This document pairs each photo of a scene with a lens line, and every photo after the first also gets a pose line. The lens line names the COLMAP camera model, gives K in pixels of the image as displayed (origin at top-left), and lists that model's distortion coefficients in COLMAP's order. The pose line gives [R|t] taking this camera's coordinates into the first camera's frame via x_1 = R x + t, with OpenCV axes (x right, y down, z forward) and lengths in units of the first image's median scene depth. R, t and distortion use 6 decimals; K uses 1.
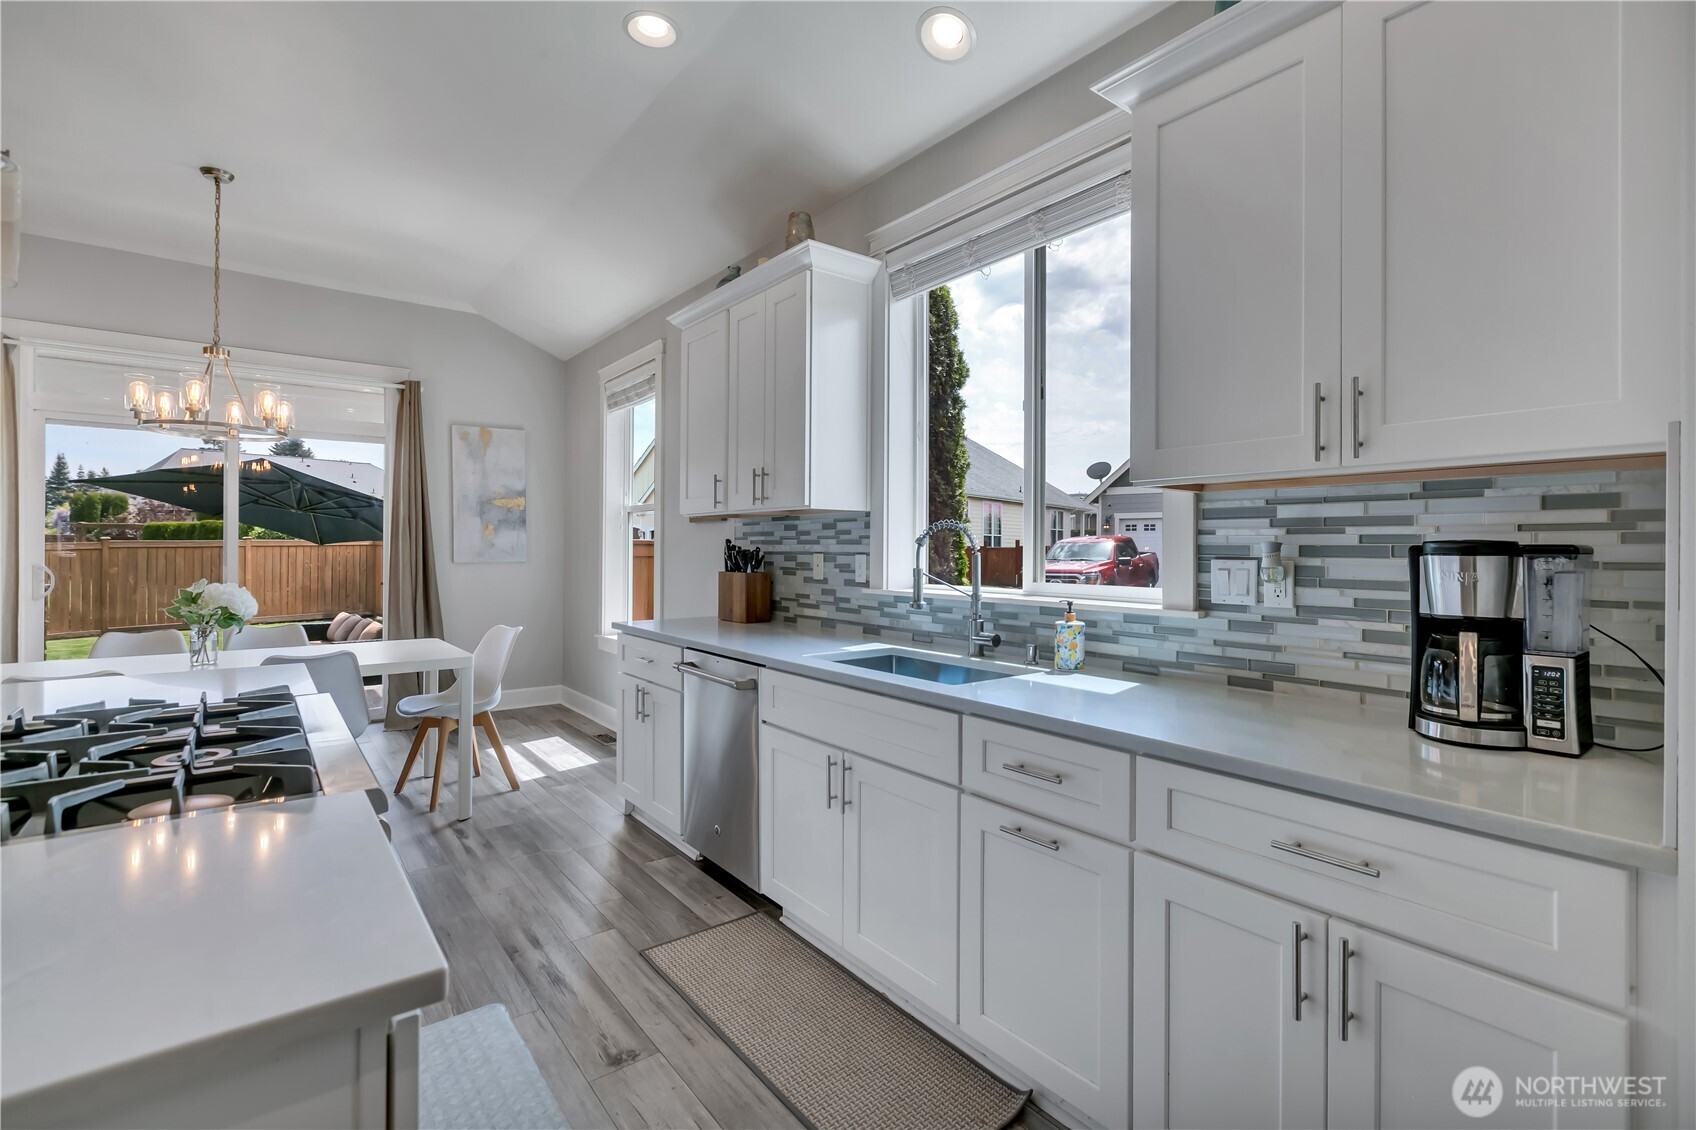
lens RADIAL K [[783.0, 0, 842.7], [0, 783.0, 551.3], [0, 0, 1]] dist [0.004470, -0.000487]
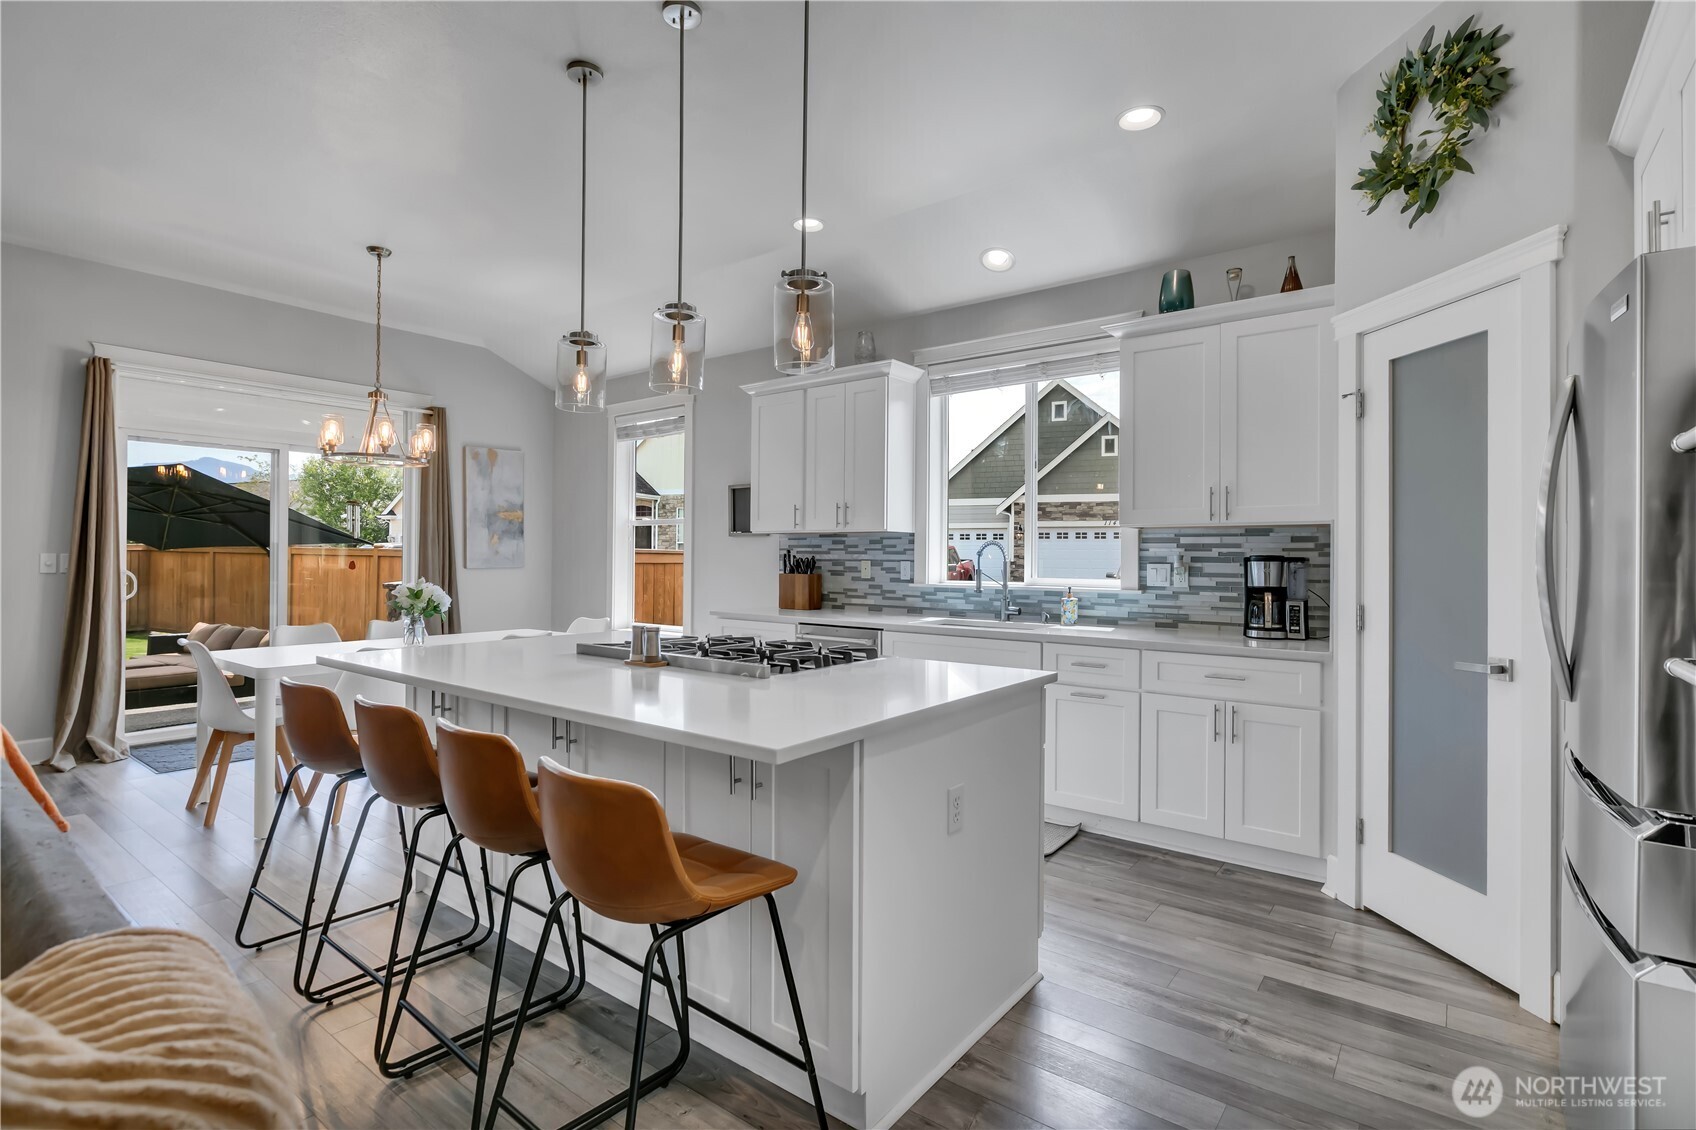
lens RADIAL K [[783.0, 0, 860.4], [0, 783.0, 563.7], [0, 0, 1]] dist [0.004470, -0.000487]
pose [[0.967288, -0.000402, 0.253681, -0.565021], [-0.001354, 0.999976, 0.006749, -0.001406], [-0.253678, -0.006872, 0.967264, -0.559957]]
